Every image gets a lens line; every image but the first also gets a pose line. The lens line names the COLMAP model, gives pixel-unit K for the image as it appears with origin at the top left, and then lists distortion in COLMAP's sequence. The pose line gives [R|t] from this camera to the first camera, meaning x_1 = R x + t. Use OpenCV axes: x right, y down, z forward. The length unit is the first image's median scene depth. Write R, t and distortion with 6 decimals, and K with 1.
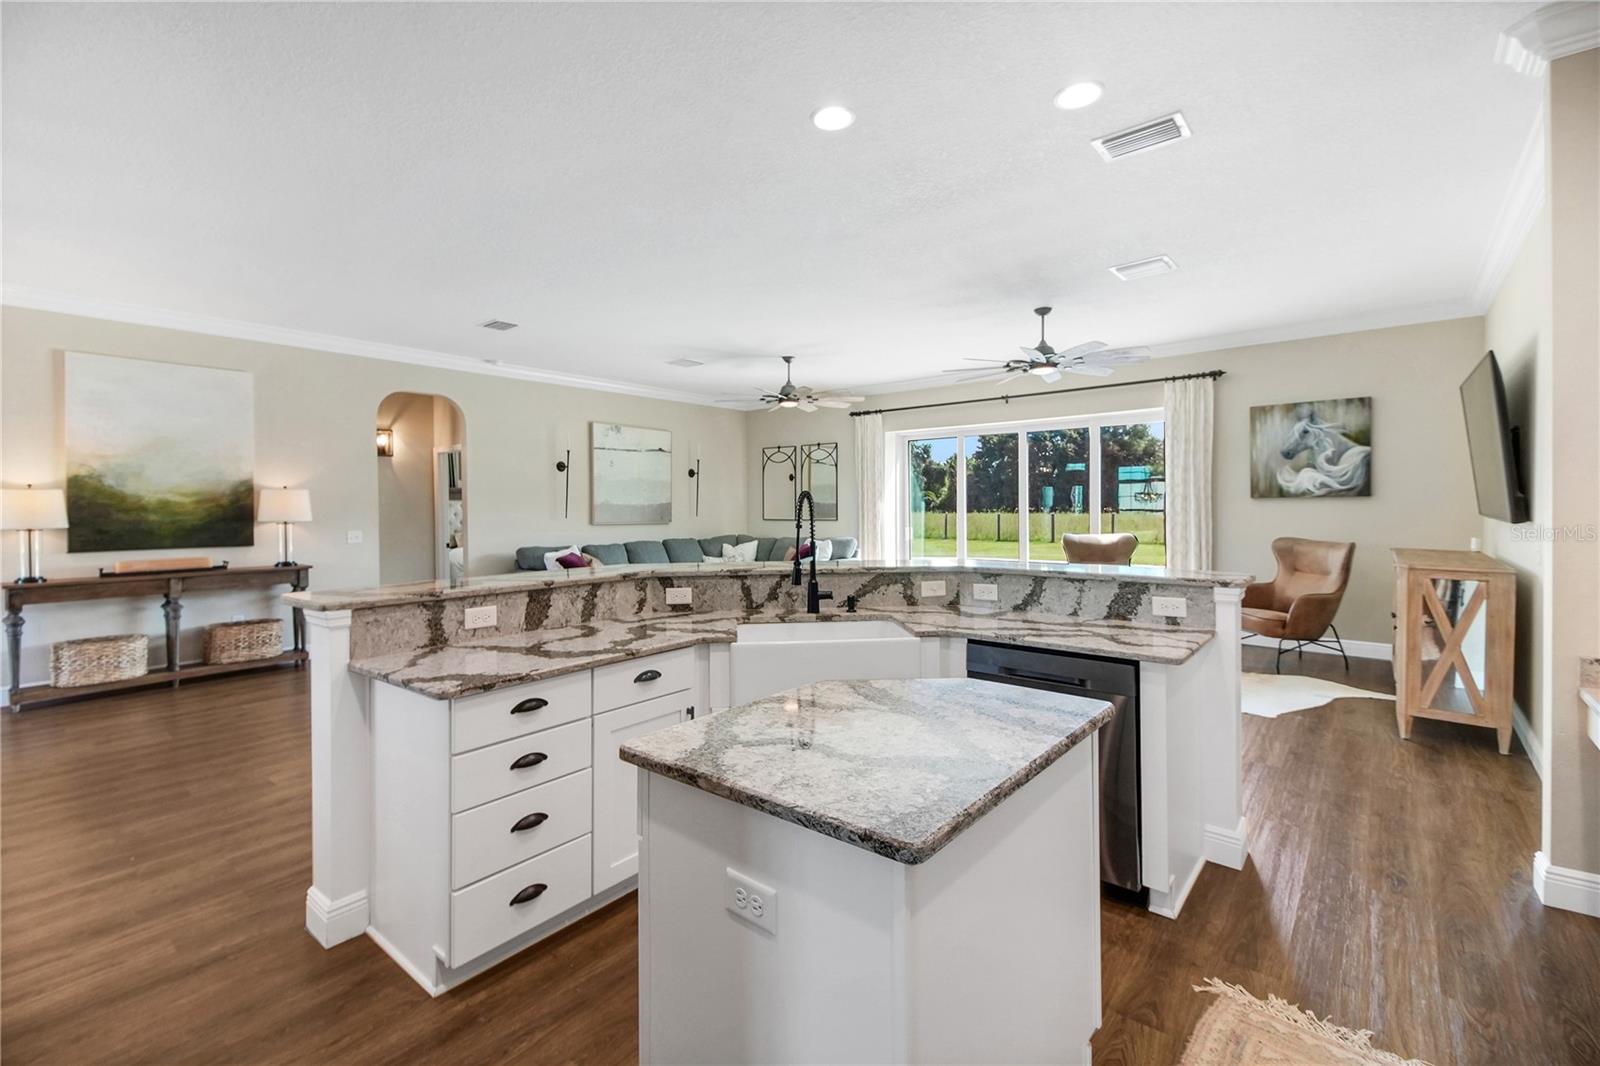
lens RADIAL K [[721.4, 0, 800.3], [0, 721.4, 507.4], [0, 0, 1]] dist [0.038596, -0.025816]
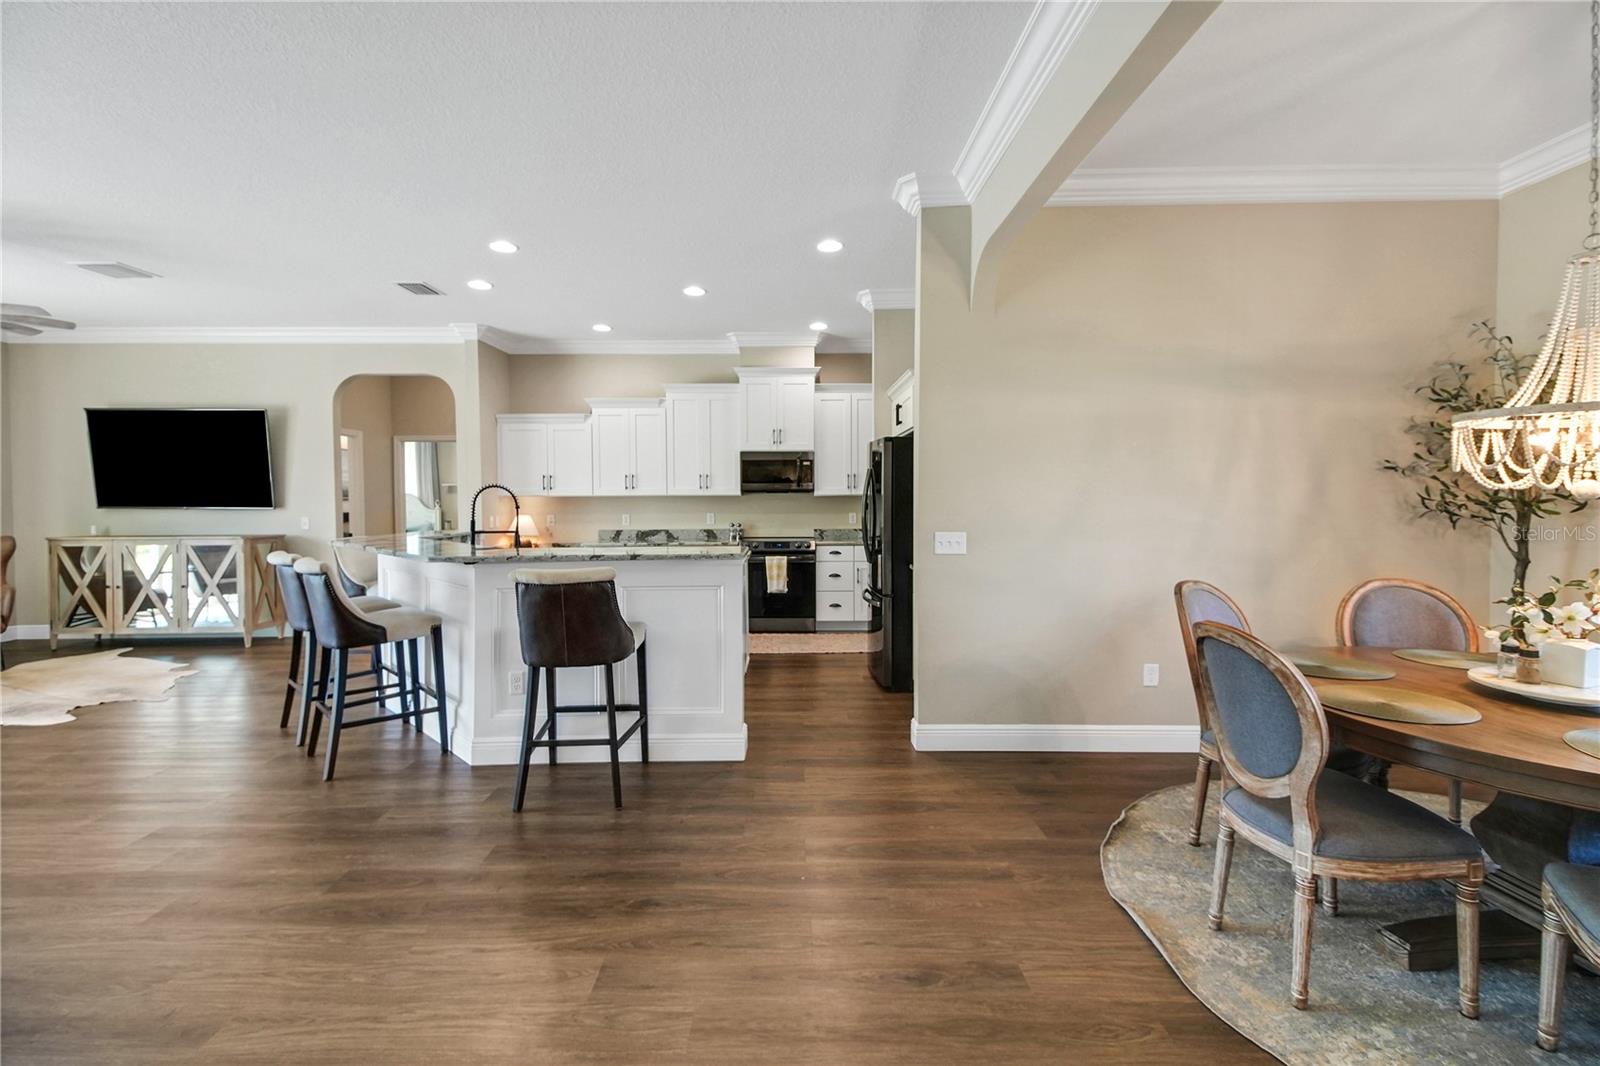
lens RADIAL K [[694.4, 0, 797.6], [0, 694.4, 511.3], [0, 0, 1]] dist [0.051352, -0.022589]
pose [[-0.647347, -0.007296, 0.762161, -0.684649], [0.013805, 0.999678, 0.021295, 0.004633], [-0.762071, 0.024307, -0.647037, 0.679925]]
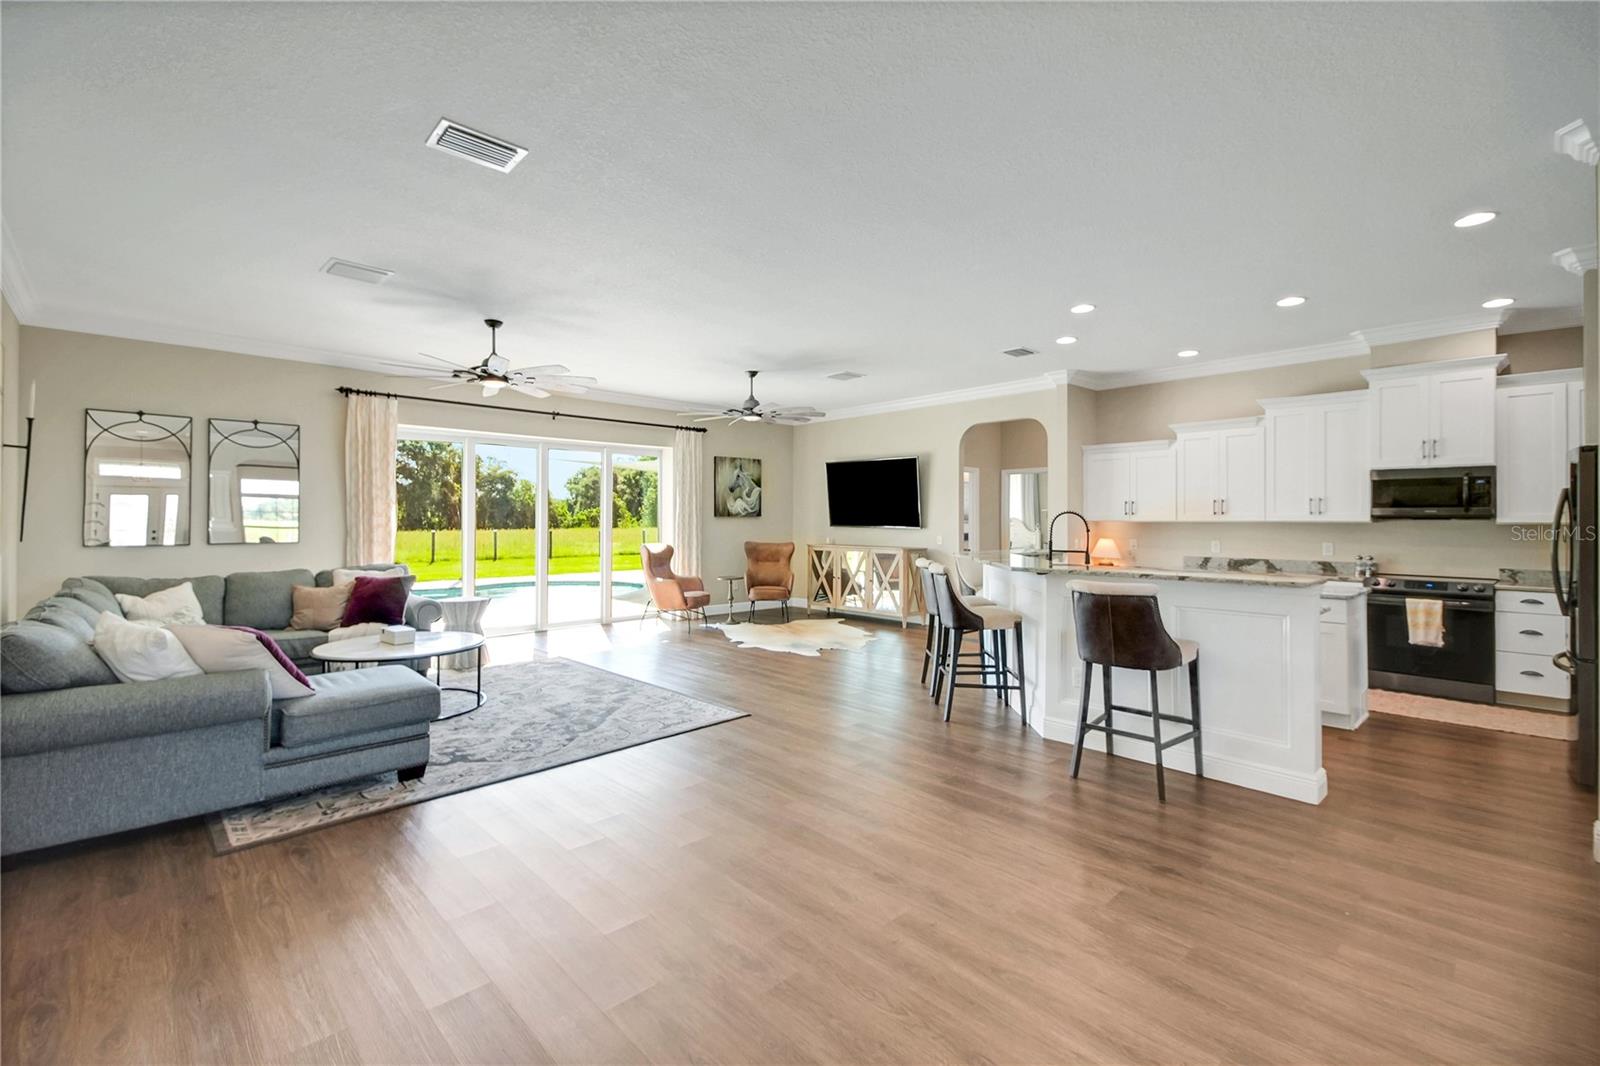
lens RADIAL K [[694.4, 0, 797.6], [0, 694.4, 511.3], [0, 0, 1]] dist [0.051352, -0.022589]
pose [[0.110177, 0.019699, 0.993717, -0.799902], [0.001014, 0.999801, -0.019932, 0.004960], [-0.993911, 0.003203, 0.110135, 0.683886]]
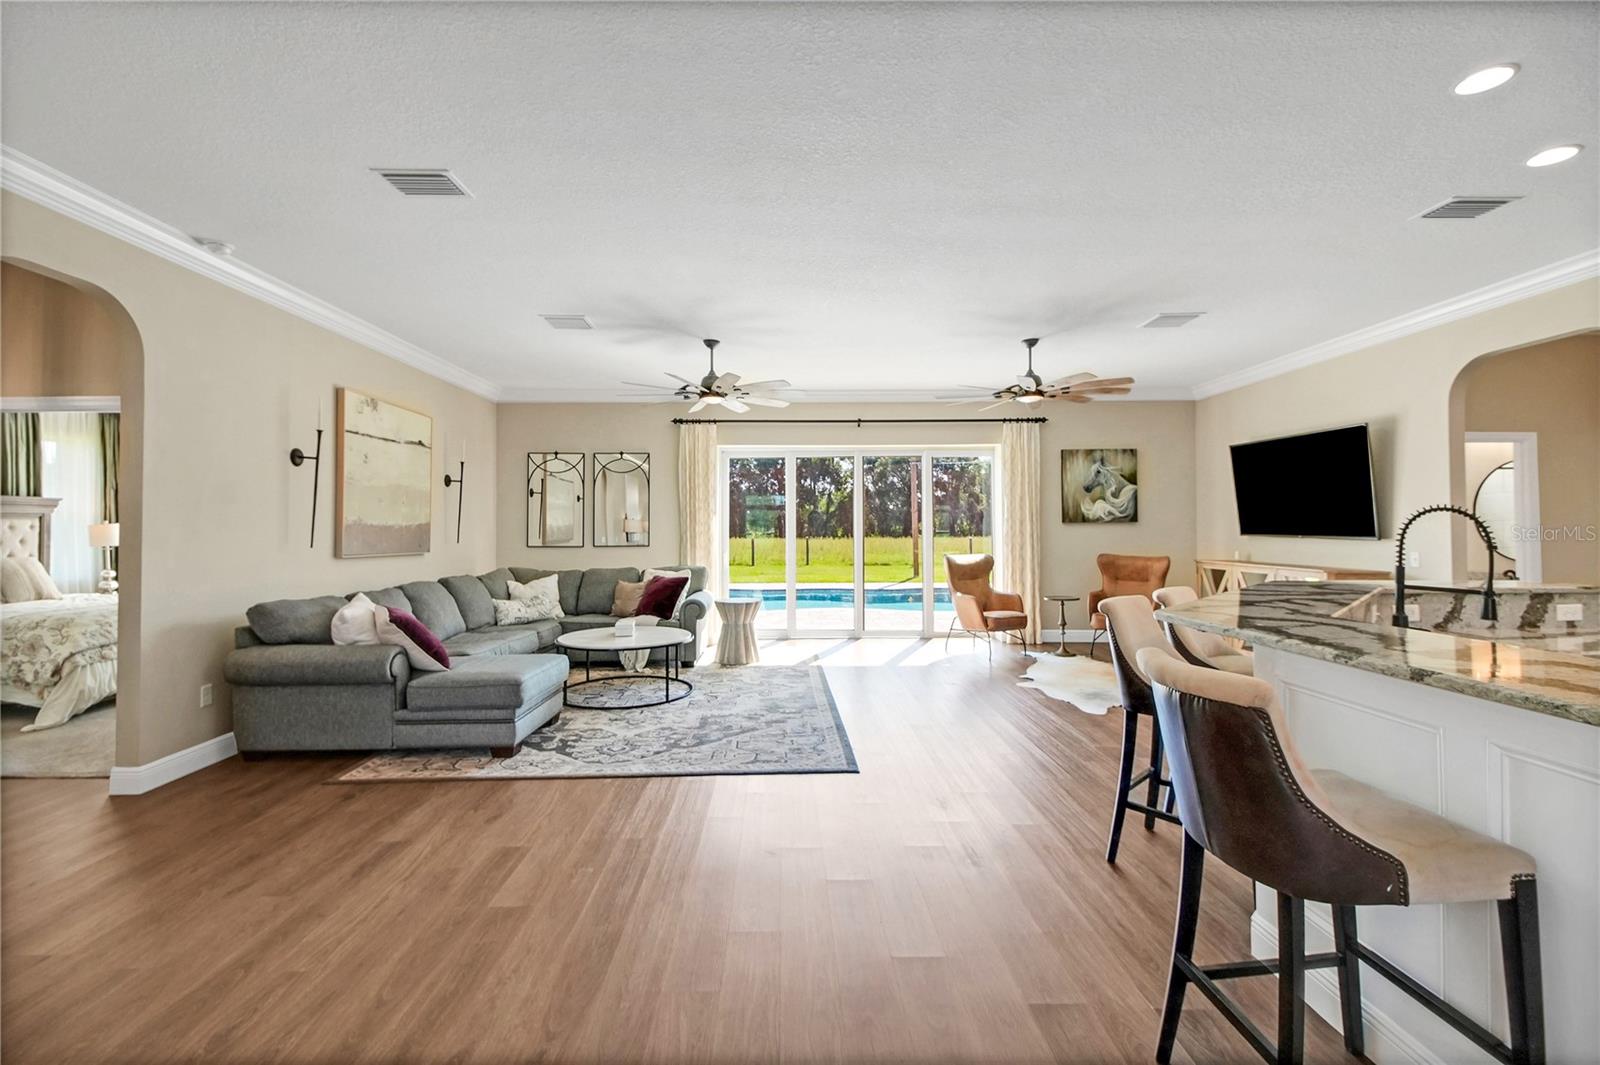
lens RADIAL K [[694.4, 0, 797.6], [0, 694.4, 510.8], [0, 0, 1]] dist [0.051352, -0.022589]
pose [[0.753256, 0.020671, 0.657403, -0.508848], [0.000347, 0.999493, -0.031825, 0.004316], [-0.657727, 0.024200, 0.752867, 0.409090]]
